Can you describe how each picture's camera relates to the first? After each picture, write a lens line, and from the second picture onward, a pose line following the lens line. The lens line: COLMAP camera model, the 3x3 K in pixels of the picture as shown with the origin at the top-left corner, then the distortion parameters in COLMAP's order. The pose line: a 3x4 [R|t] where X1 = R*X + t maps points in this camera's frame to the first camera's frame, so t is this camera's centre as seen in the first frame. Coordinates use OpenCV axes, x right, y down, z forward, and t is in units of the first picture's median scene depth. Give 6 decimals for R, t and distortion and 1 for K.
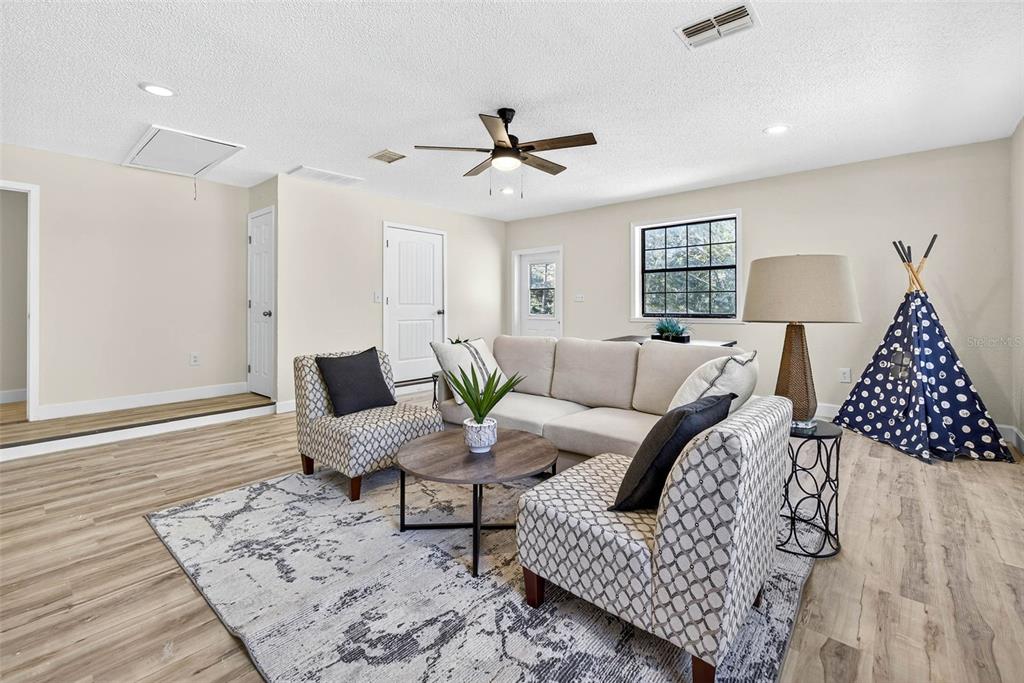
lens RADIAL K [[447.4, 0, 509.7], [0, 447.4, 318.7], [0, 0, 1]] dist [0.001327, 0.000081]
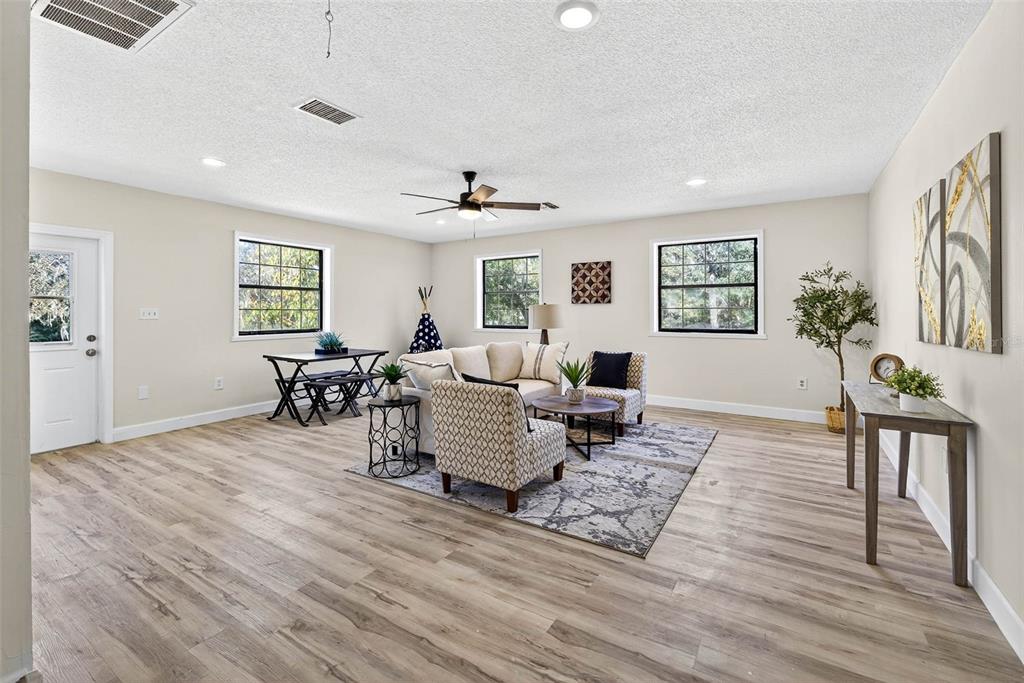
lens RADIAL K [[447.4, 0, 509.7], [0, 447.4, 318.7], [0, 0, 1]] dist [0.001327, 0.000081]
pose [[-0.150924, -0.014103, 0.988445, -1.576881], [0.031384, 0.999326, 0.019050, -0.086864], [-0.988047, 0.033896, -0.150379, 1.301217]]
